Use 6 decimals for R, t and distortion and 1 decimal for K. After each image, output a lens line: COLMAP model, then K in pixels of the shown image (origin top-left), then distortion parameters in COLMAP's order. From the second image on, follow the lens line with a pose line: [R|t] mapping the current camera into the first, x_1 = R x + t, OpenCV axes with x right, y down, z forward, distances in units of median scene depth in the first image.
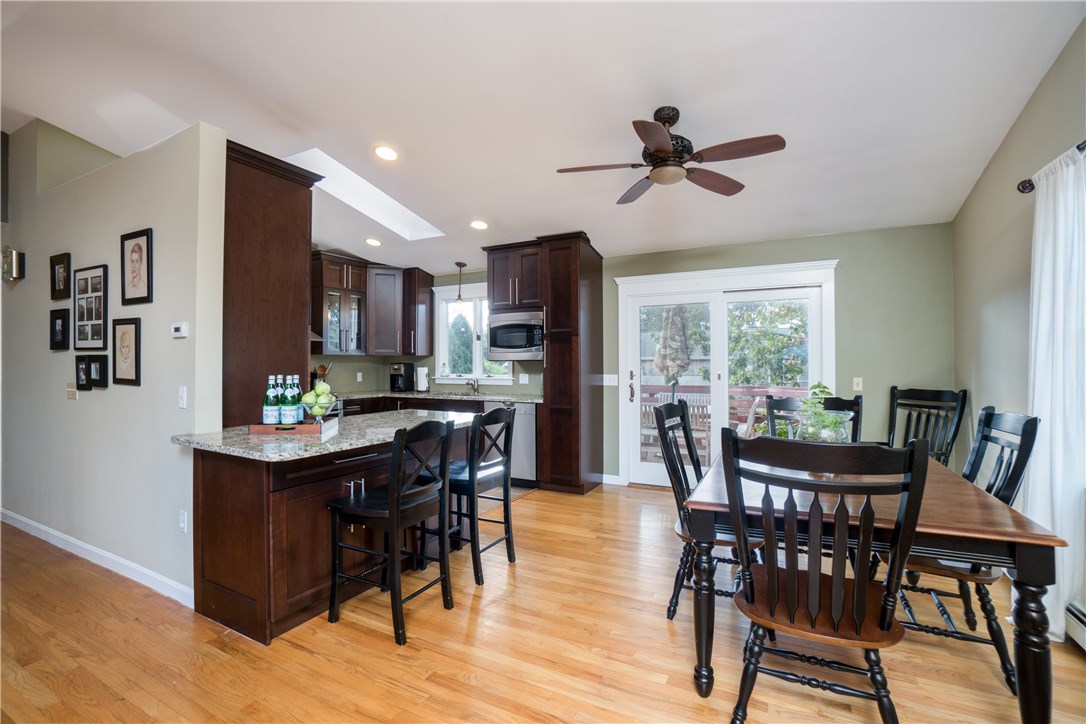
lens RADIAL K [[481.1, 0, 543.0], [0, 481.1, 362.0], [0, 0, 1]] dist [-0.064186, 0.024475]
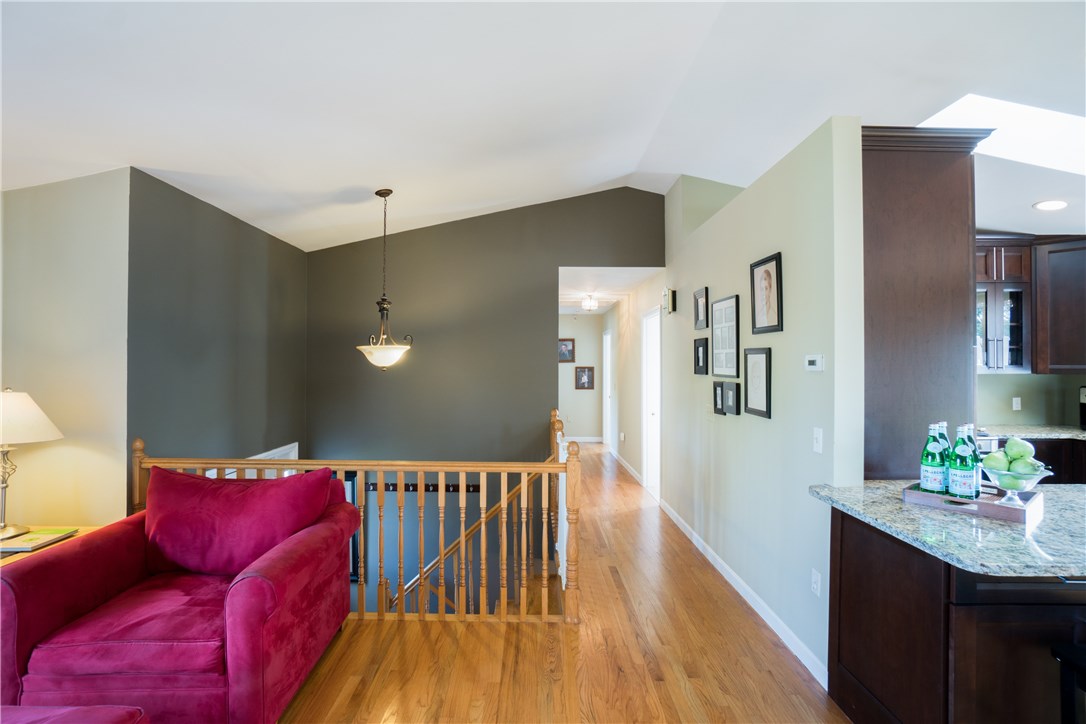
lens RADIAL K [[481.1, 0, 543.0], [0, 481.1, 362.0], [0, 0, 1]] dist [-0.064186, 0.024475]
pose [[0.475060, 0.010598, -0.879890, -0.225943], [0.002874, 0.999903, 0.013595, -0.078837], [0.879949, -0.008987, 0.474984, 0.120037]]
